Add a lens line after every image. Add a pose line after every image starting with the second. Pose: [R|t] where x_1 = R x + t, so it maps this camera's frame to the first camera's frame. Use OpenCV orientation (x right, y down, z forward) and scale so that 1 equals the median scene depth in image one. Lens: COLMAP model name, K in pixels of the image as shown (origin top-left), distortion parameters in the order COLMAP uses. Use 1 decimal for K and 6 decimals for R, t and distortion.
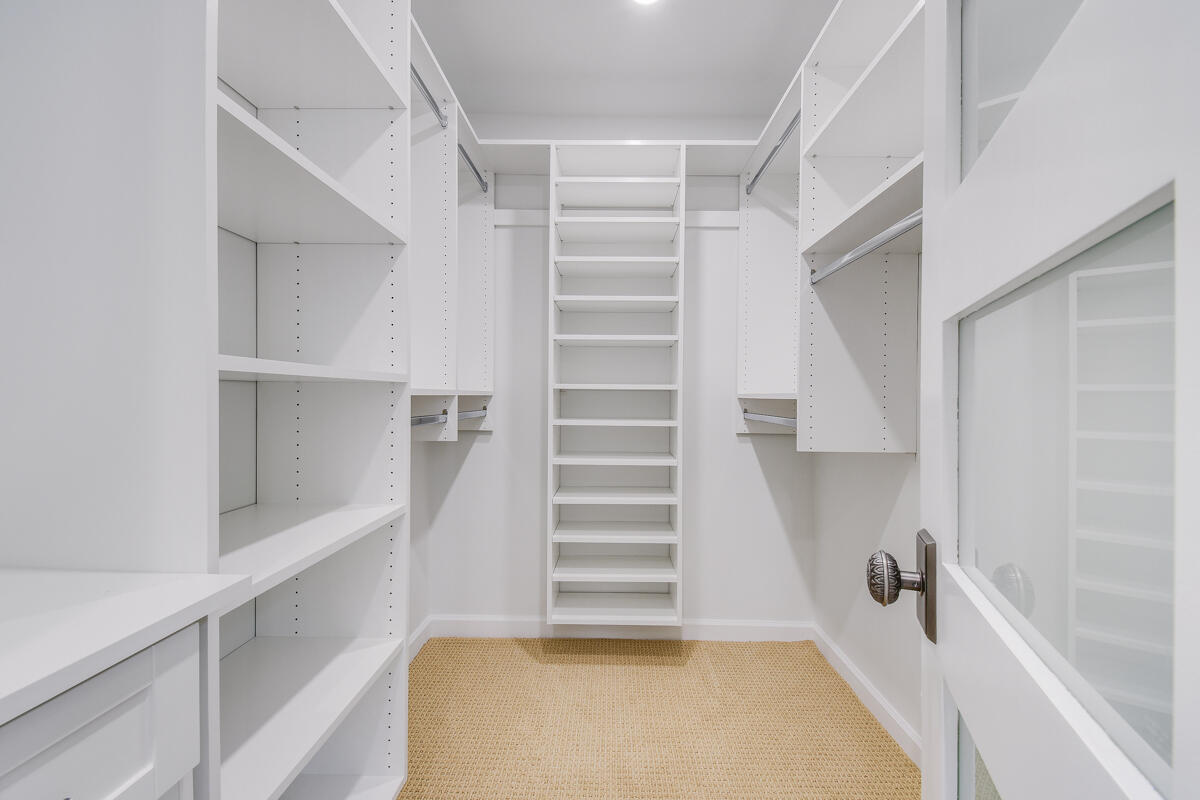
lens RADIAL K [[538.2, 0, 601.4], [0, 538.2, 403.9], [0, 0, 1]] dist [0.011909, -0.017211]
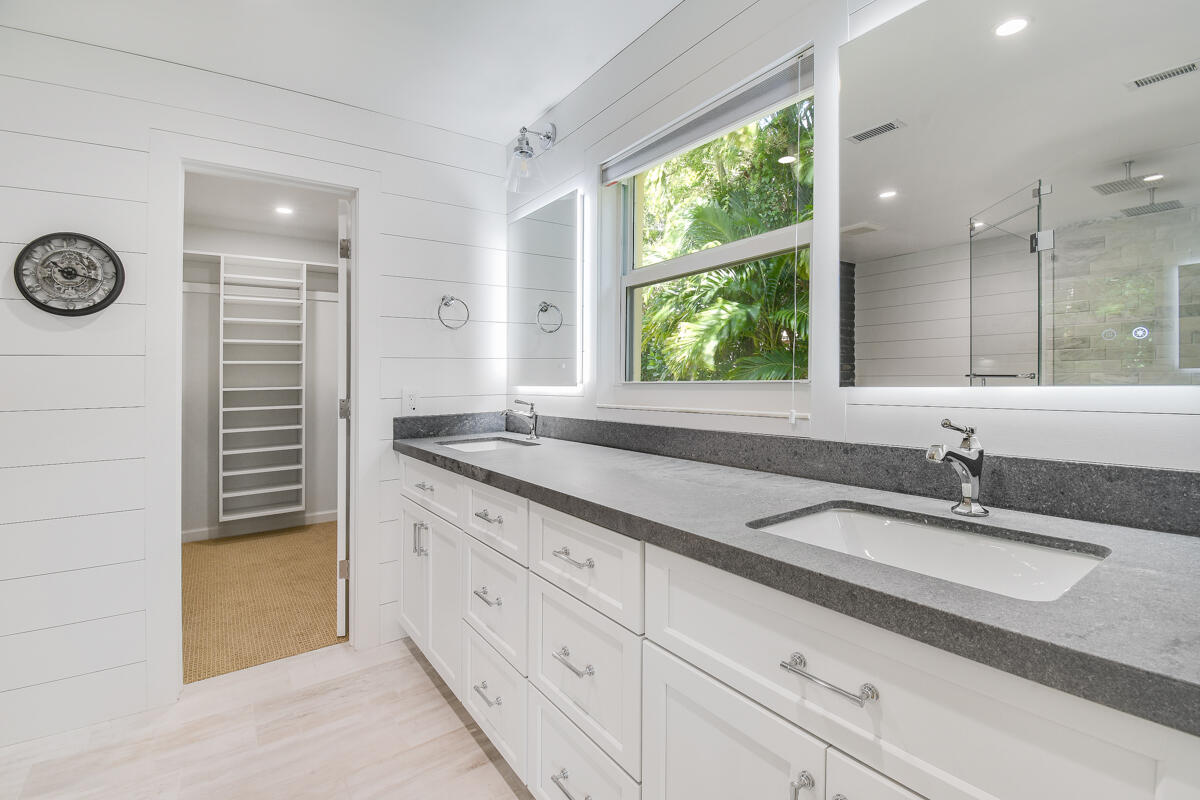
lens RADIAL K [[538.2, 0, 593.8], [0, 538.2, 394.8], [0, 0, 1]] dist [0.011909, -0.017211]
pose [[0.803354, -0.008248, 0.595445, -0.163635], [0.002836, 0.999946, 0.010024, -0.020989], [-0.595495, -0.006364, 0.803333, -1.123580]]
